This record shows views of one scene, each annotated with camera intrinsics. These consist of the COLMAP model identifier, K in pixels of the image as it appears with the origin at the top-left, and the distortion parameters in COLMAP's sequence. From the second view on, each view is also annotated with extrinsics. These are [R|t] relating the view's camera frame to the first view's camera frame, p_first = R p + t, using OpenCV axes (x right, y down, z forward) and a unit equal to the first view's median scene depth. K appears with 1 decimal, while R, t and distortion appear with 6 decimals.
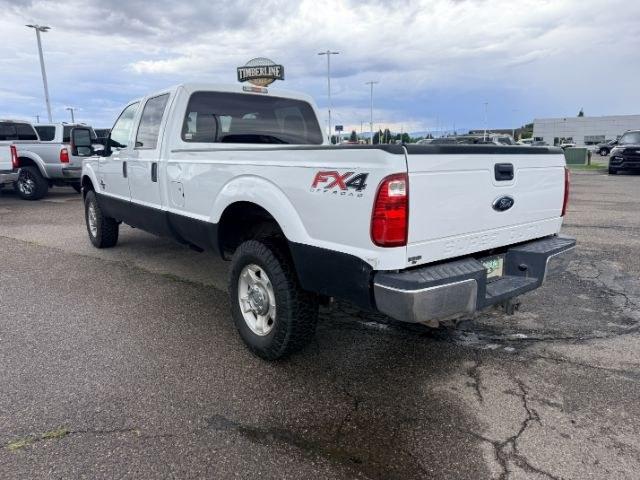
lens RADIAL K [[455.2, 0, 316.1], [0, 455.2, 240.9], [0, 0, 1]] dist [0.019175, -0.029543]
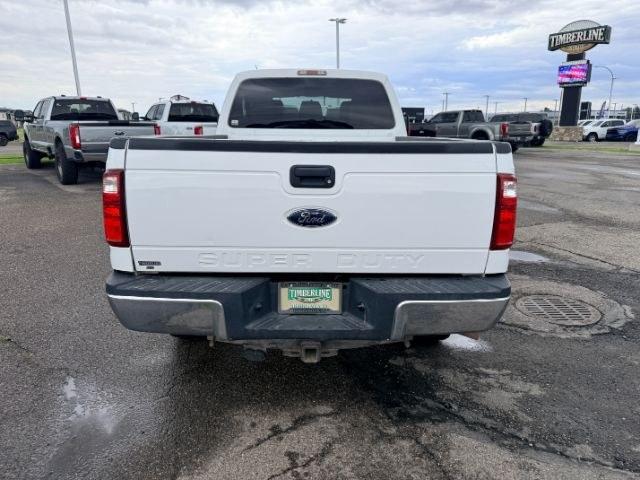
lens RADIAL K [[455.2, 0, 316.2], [0, 455.2, 241.8], [0, 0, 1]] dist [0.019175, -0.029543]
pose [[0.789064, 0.154738, -0.594503, 0.653525], [-0.125799, 0.987949, 0.090175, -0.082669], [0.601292, 0.003634, 0.799021, 0.295865]]
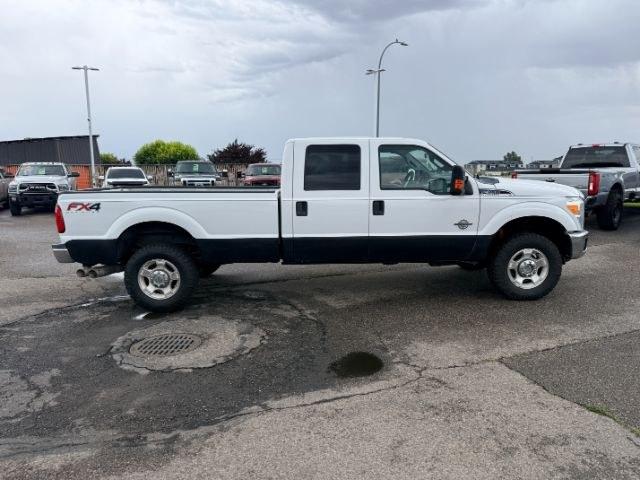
lens RADIAL K [[455.2, 0, 320.7], [0, 455.2, 237.9], [0, 0, 1]] dist [0.019175, -0.029543]
pose [[-0.614559, 0.126073, -0.778731, 1.145617], [-0.136032, 0.955424, 0.262032, -0.549147], [0.777053, 0.266967, -0.570015, 2.460065]]
